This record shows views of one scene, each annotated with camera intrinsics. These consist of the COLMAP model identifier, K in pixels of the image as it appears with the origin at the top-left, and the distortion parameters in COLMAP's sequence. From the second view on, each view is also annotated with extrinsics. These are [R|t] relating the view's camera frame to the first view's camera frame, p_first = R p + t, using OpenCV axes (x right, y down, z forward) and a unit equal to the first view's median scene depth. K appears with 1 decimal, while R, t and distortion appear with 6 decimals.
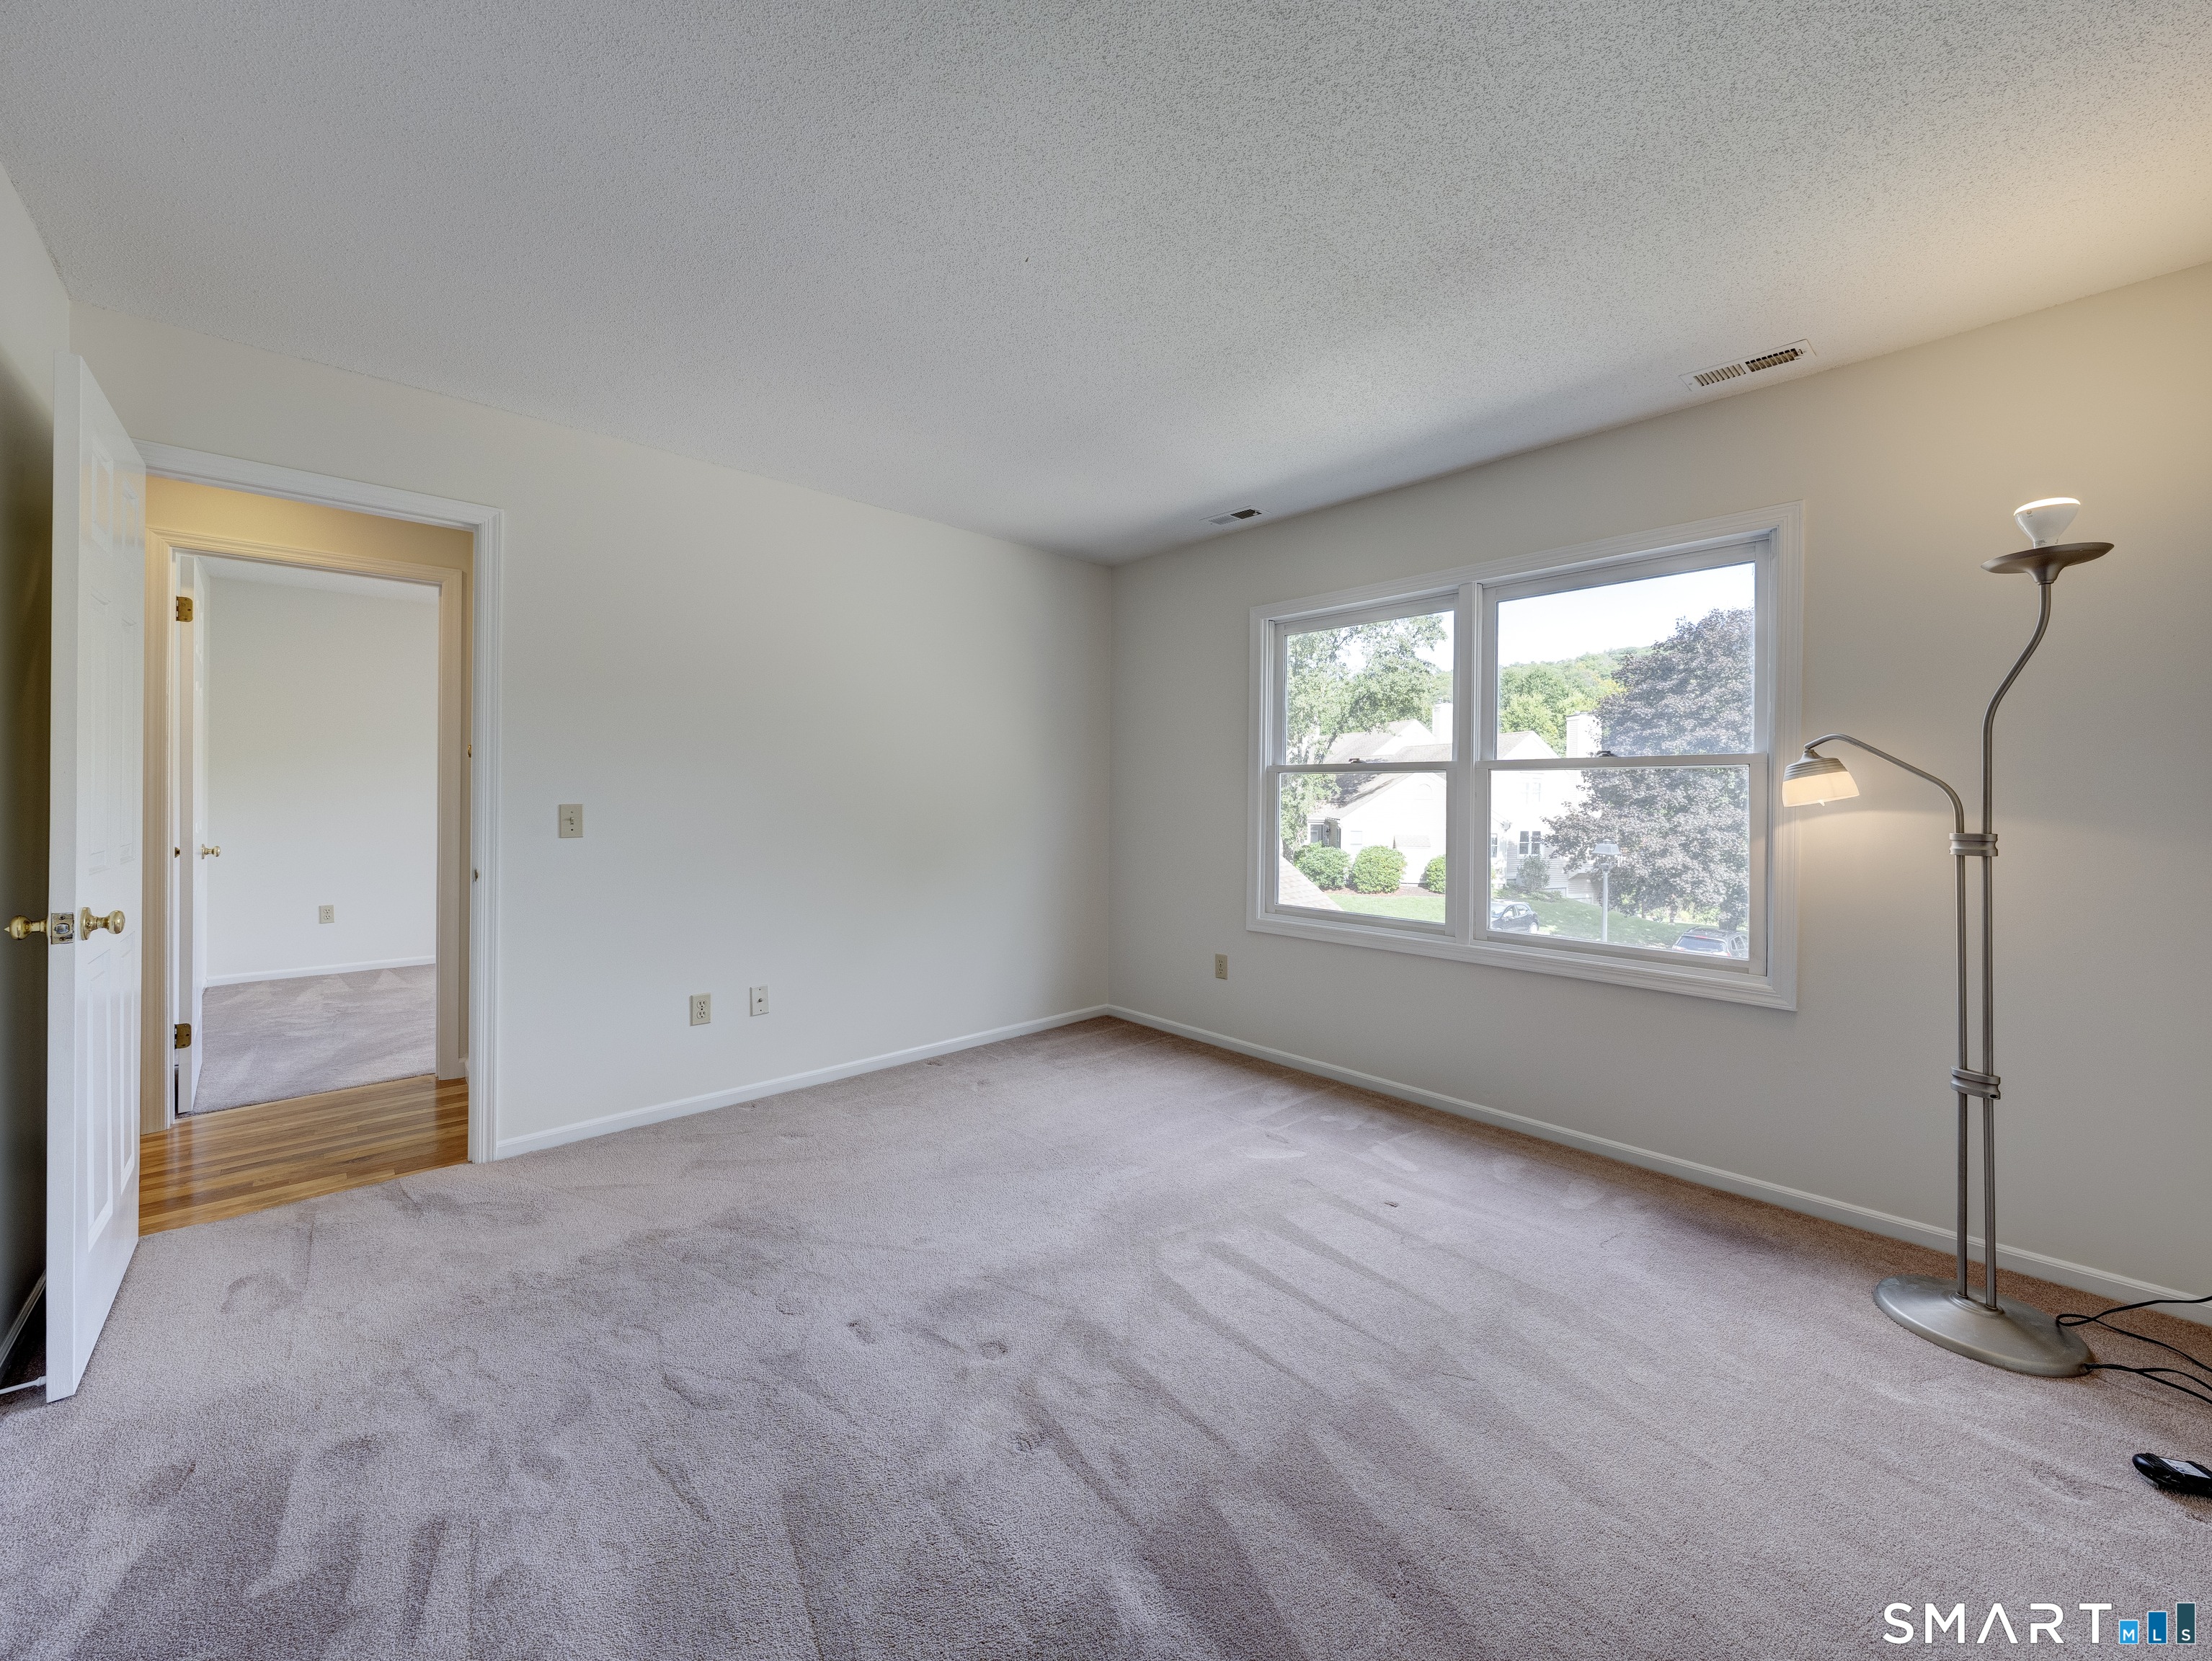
lens RADIAL K [[870.3, 0, 1079.8], [0, 870.3, 819.4], [0, 0, 1]] dist [-0.008362, 0.000386]
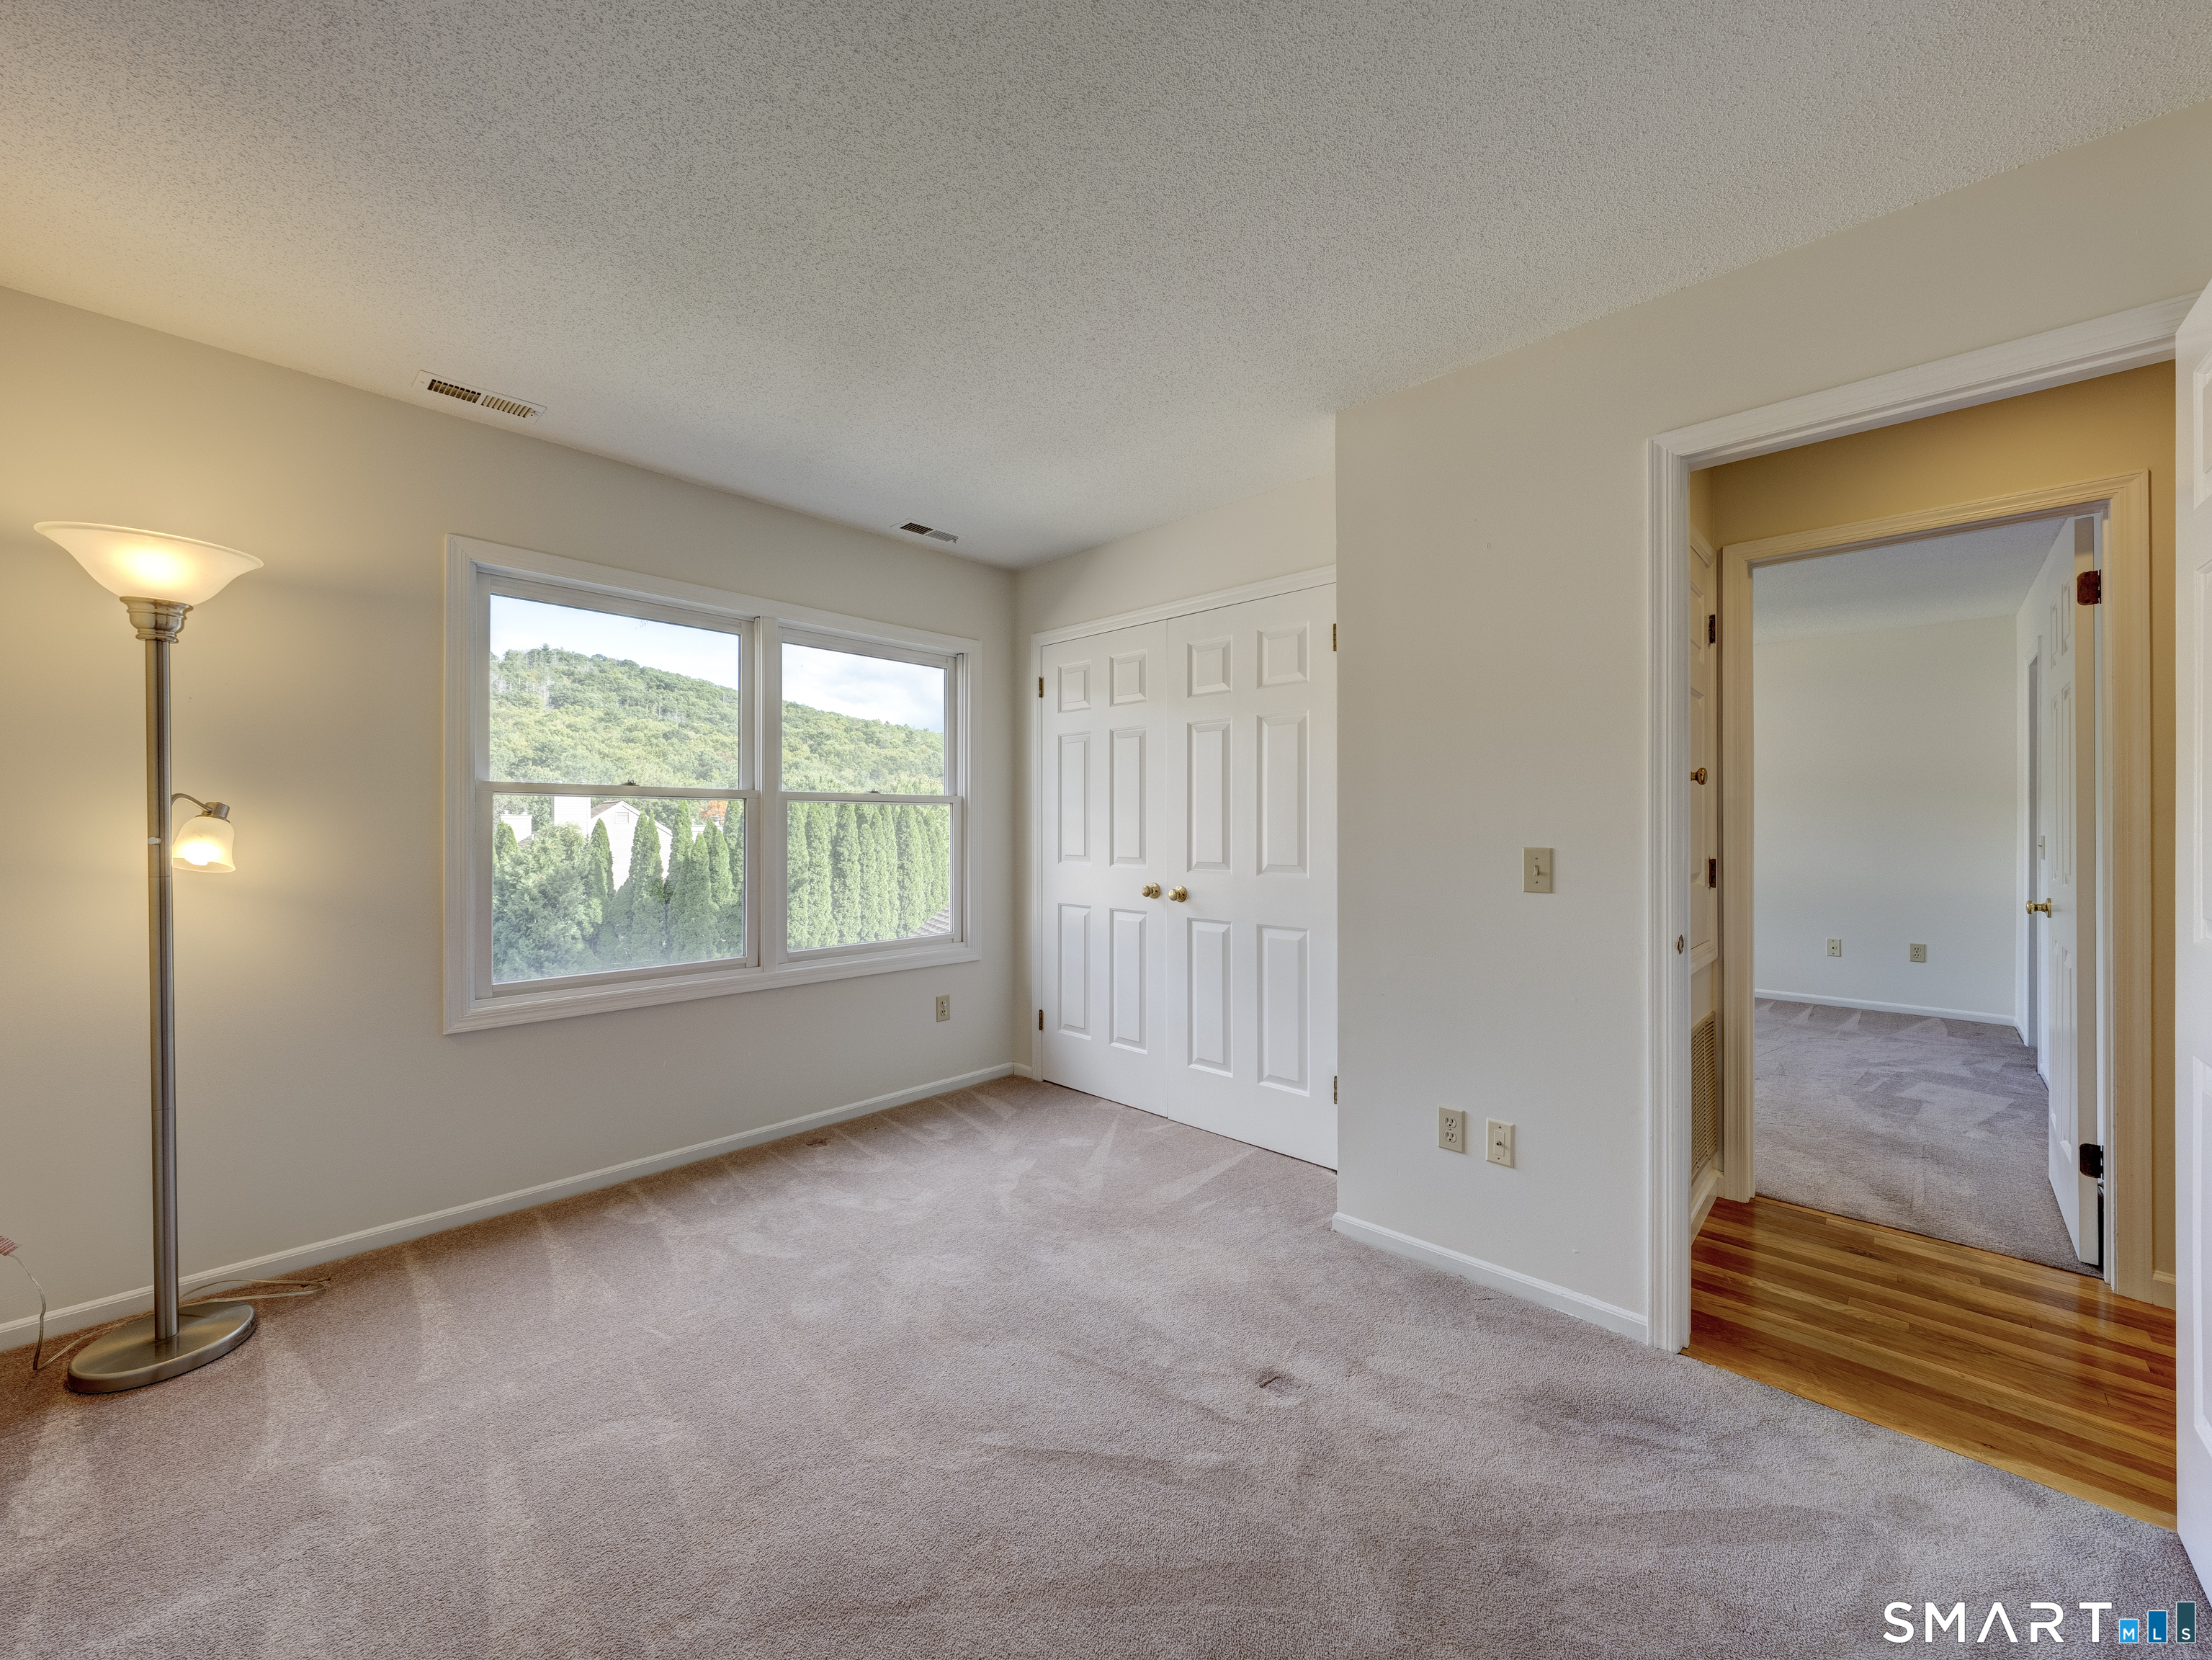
lens RADIAL K [[855.7, 0, 1153.1], [0, 855.7, 824.4], [0, 0, 1]] dist [-0.008106, -0.000086]
pose [[-0.119245, -0.002136, 0.992863, -0.778157], [0.025632, 0.999658, 0.005229, -0.026641], [-0.992534, 0.026072, -0.119149, 0.874596]]
